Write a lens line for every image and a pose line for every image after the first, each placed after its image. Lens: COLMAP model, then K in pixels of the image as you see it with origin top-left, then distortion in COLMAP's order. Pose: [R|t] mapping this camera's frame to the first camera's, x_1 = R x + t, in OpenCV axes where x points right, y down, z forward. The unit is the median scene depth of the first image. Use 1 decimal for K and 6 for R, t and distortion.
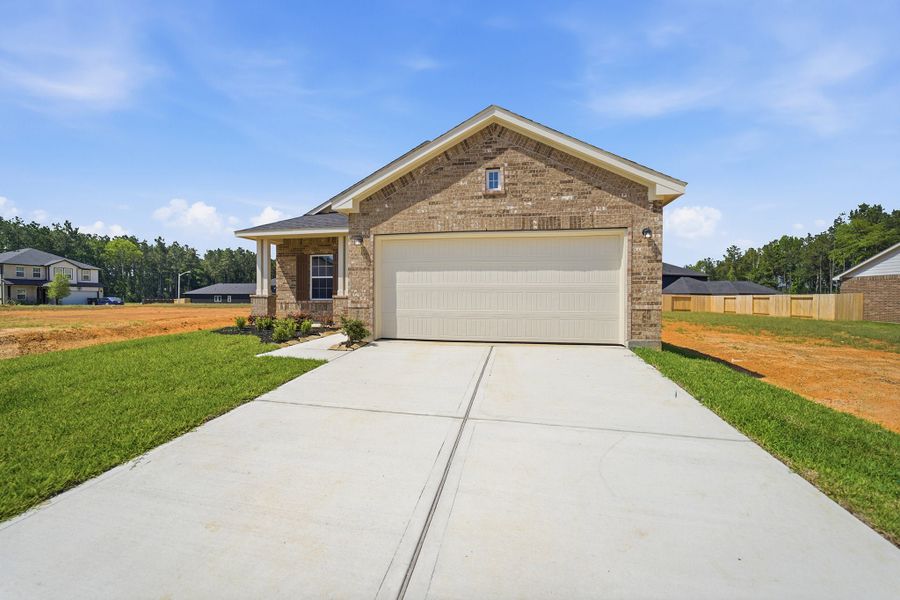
lens RADIAL K [[360.1, 0, 446.6], [0, 360.1, 292.1], [0, 0, 1]] dist [-0.040086, 0.000110]
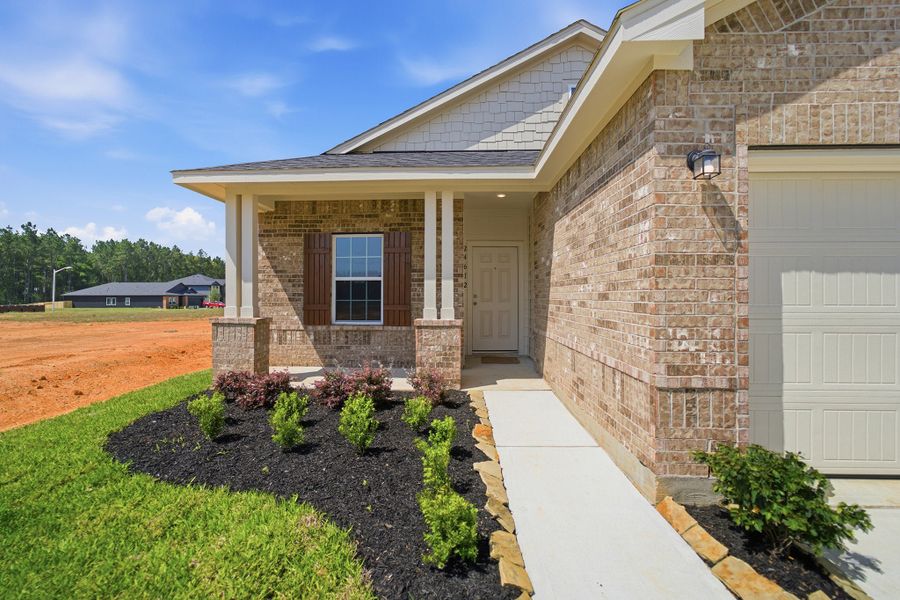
lens RADIAL K [[382.1, 0, 443.6], [0, 382.1, 293.3], [0, 0, 1]] dist [-0.018729, 0.000194]
pose [[0.988697, 0.003014, 0.149899, -0.517074], [-0.003073, 0.999995, 0.000162, -0.036863], [-0.149897, -0.000620, 0.988701, 0.752439]]
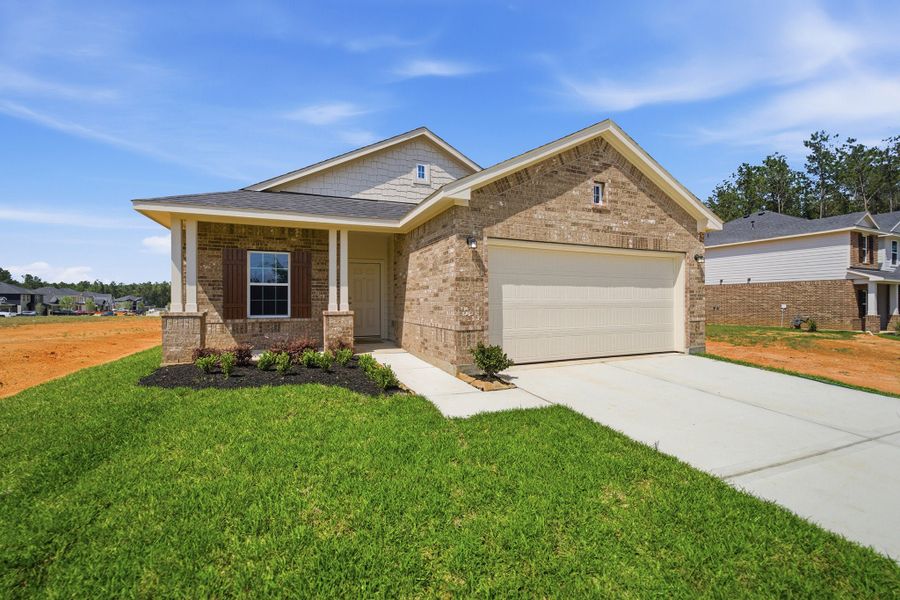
lens RADIAL K [[368.9, 0, 450.0], [0, 368.9, 300.0], [0, 0, 1]] dist [0.000530, 0.000223]
pose [[0.833222, 0.000498, 0.552939, -0.752847], [-0.001102, 0.999999, 0.000760, -0.020986], [-0.552938, -0.001243, 0.833222, 0.367720]]
